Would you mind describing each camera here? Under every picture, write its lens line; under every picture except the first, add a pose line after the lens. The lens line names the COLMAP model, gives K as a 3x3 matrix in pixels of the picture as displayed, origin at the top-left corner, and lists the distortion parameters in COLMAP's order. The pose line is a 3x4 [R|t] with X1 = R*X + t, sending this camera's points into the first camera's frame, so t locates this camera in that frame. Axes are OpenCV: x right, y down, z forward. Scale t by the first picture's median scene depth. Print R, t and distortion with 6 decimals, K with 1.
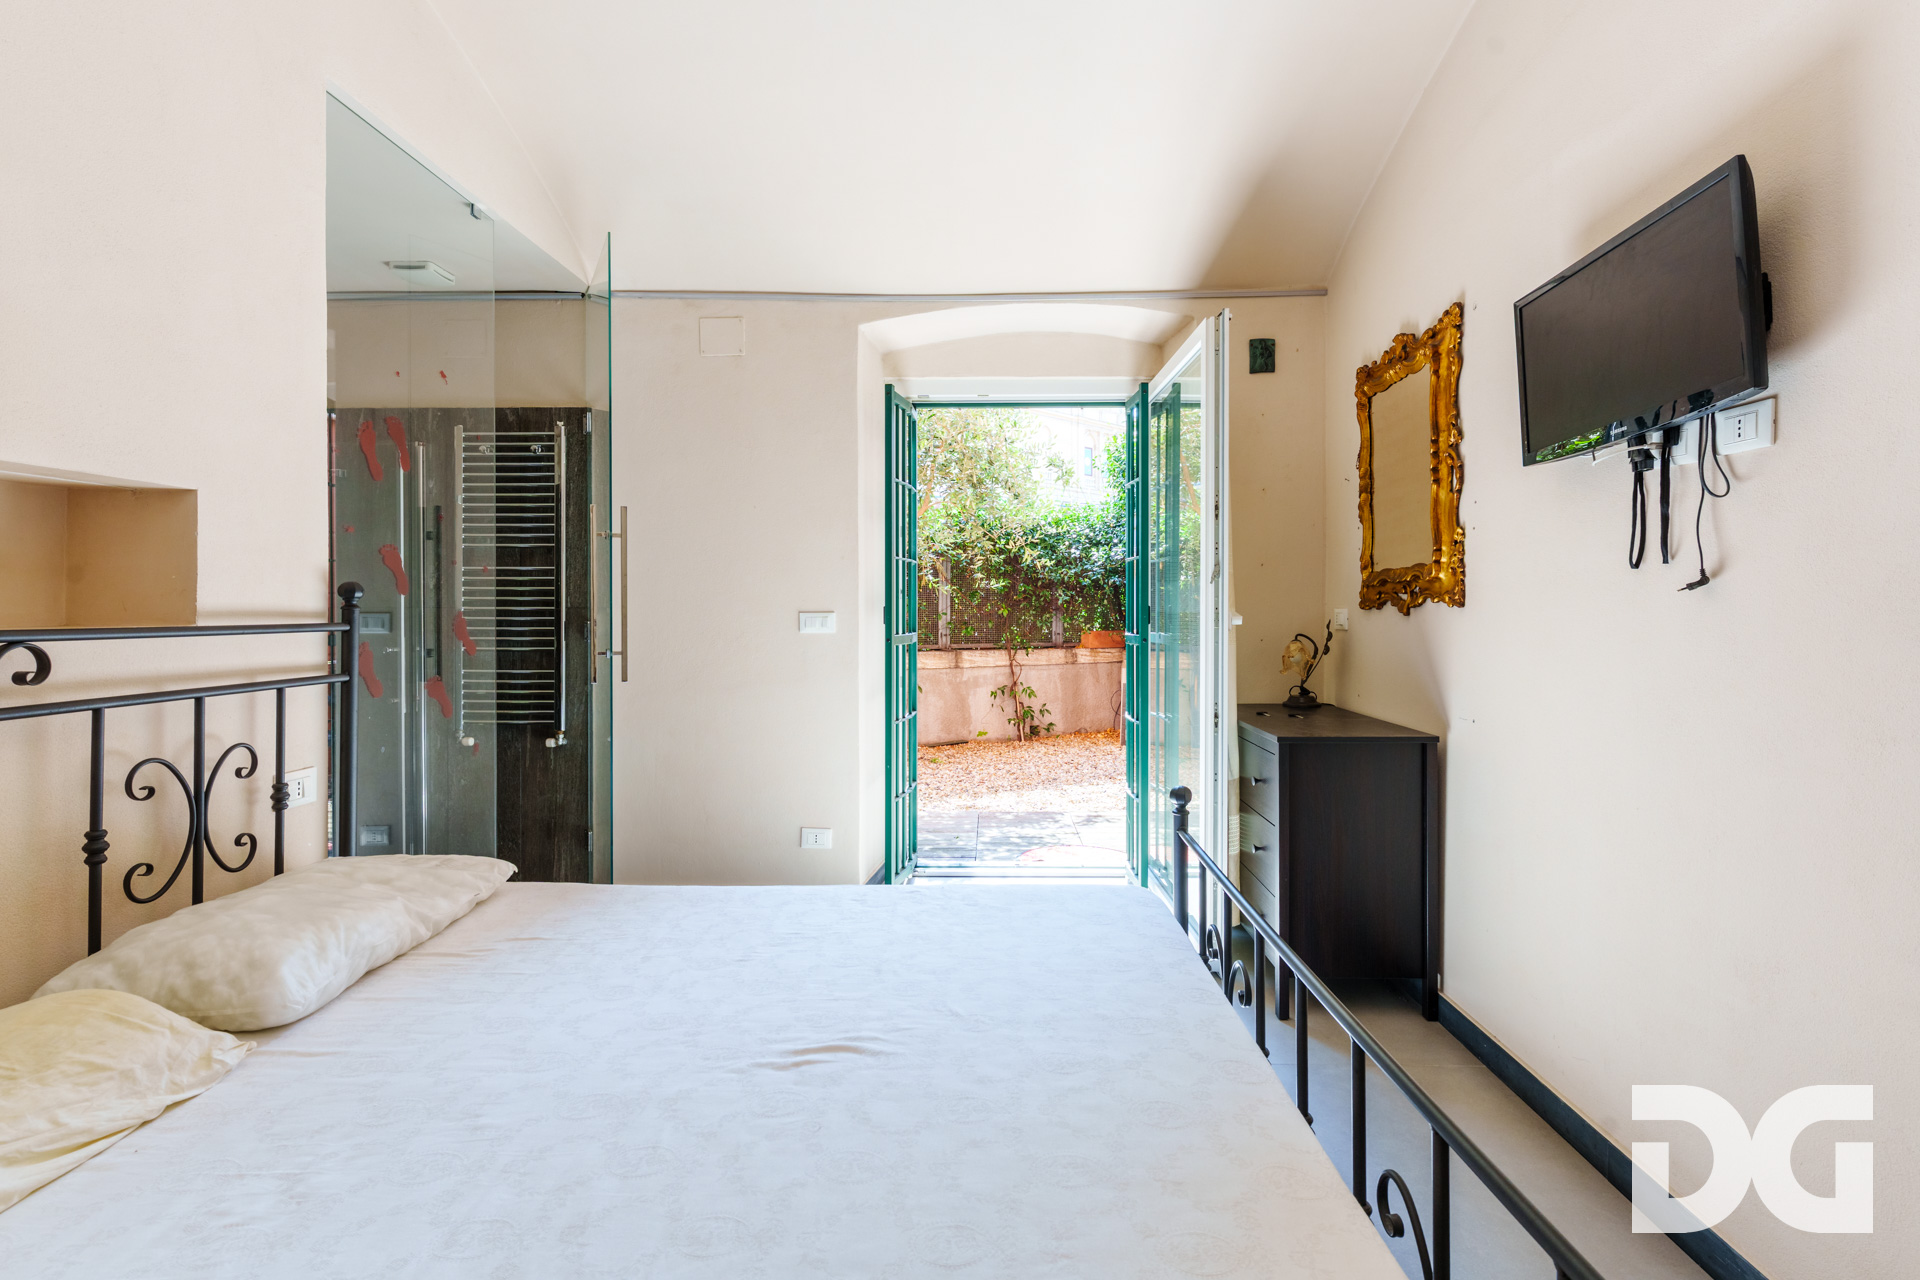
lens RADIAL K [[937.5, 0, 984.9], [0, 937.5, 594.9], [0, 0, 1]] dist [-0.000588, 0.001005]
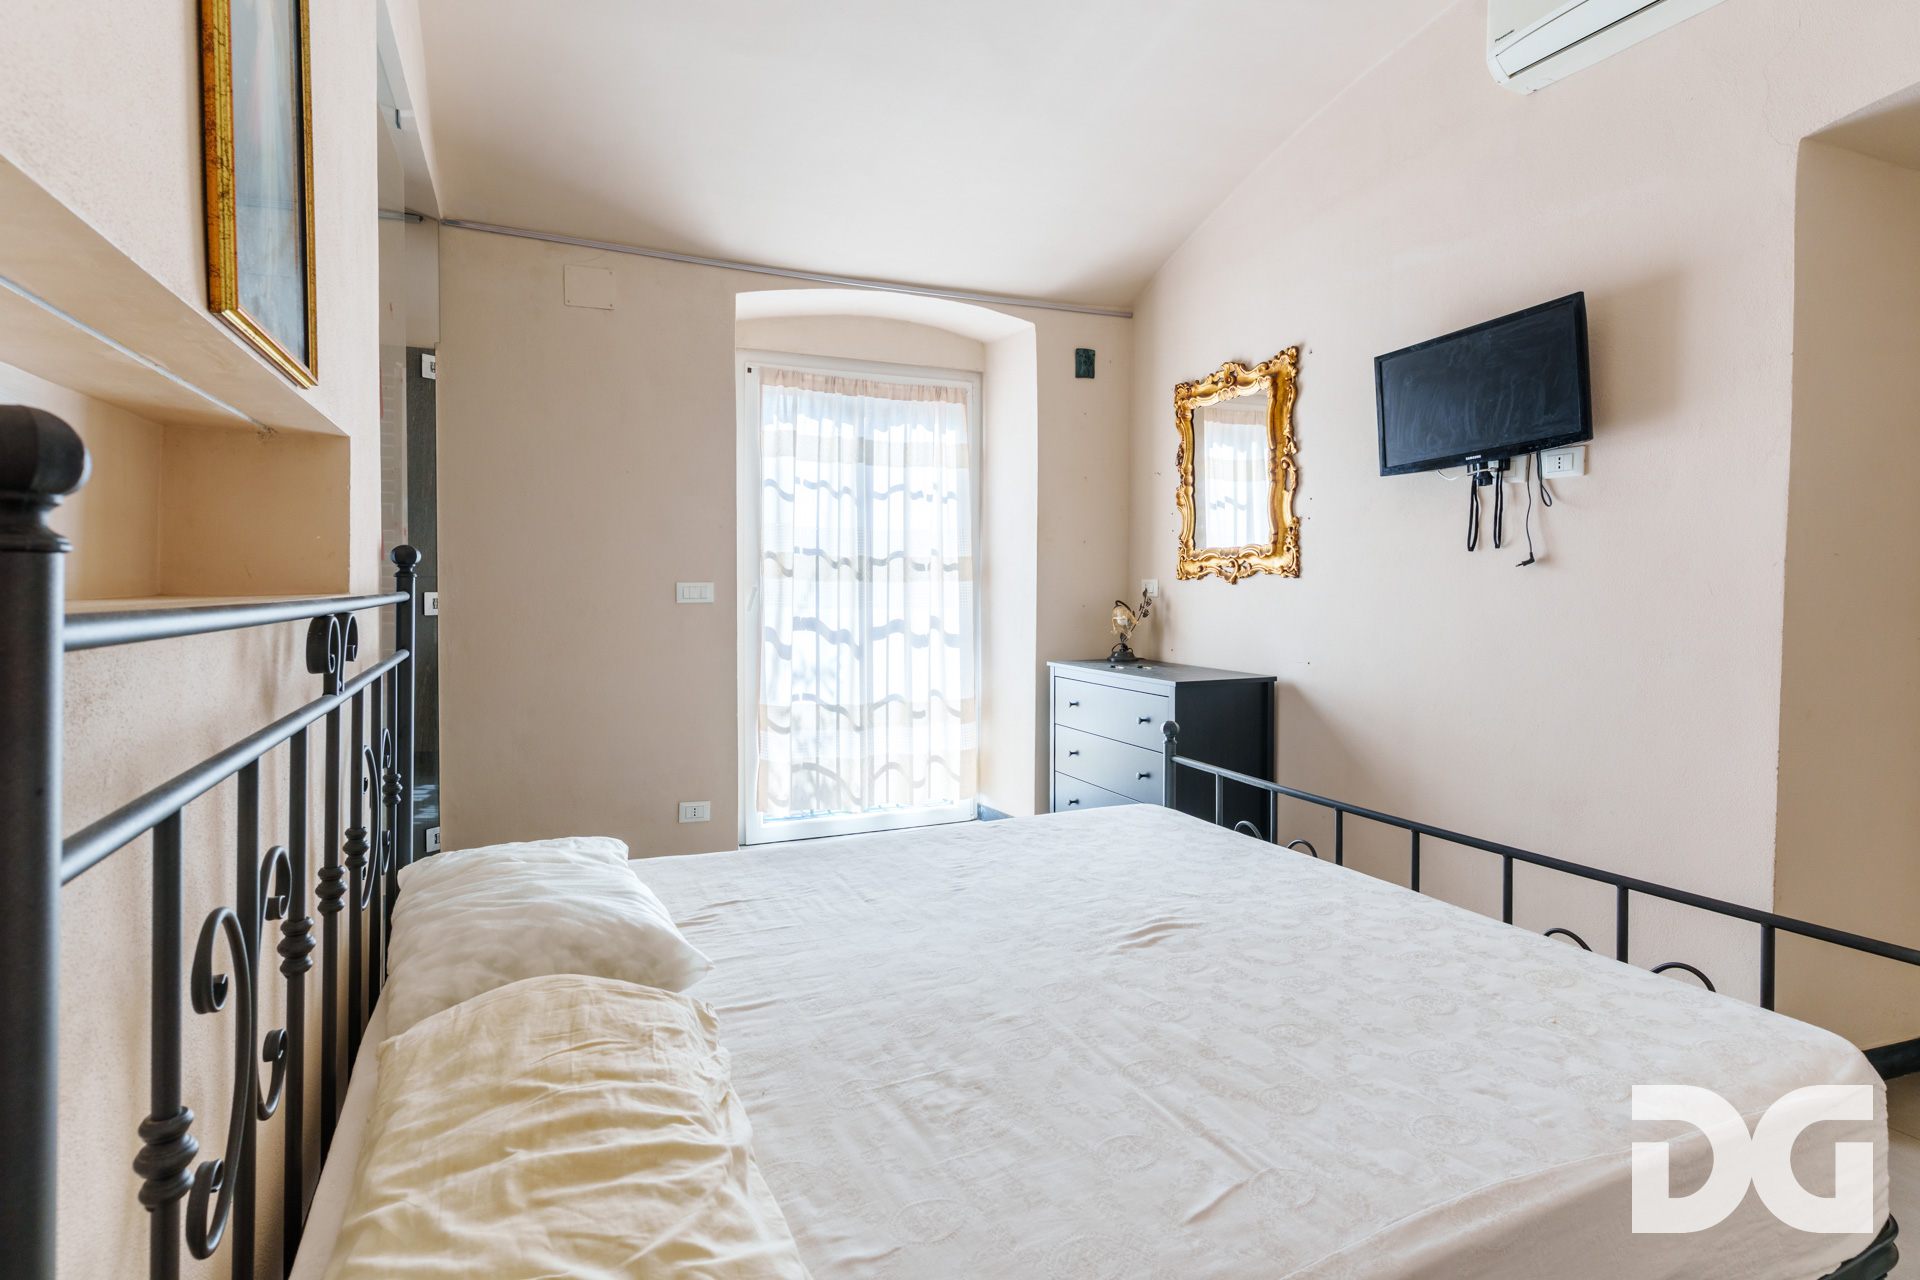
lens RADIAL K [[937.5, 0, 958.8], [0, 937.5, 582.3], [0, 0, 1]] dist [-0.000588, 0.001005]
pose [[0.912764, 0.000245, 0.408488, -0.681203], [-0.007209, 0.999854, 0.015508, 0.003398], [-0.408425, -0.017100, 0.912632, -0.019893]]
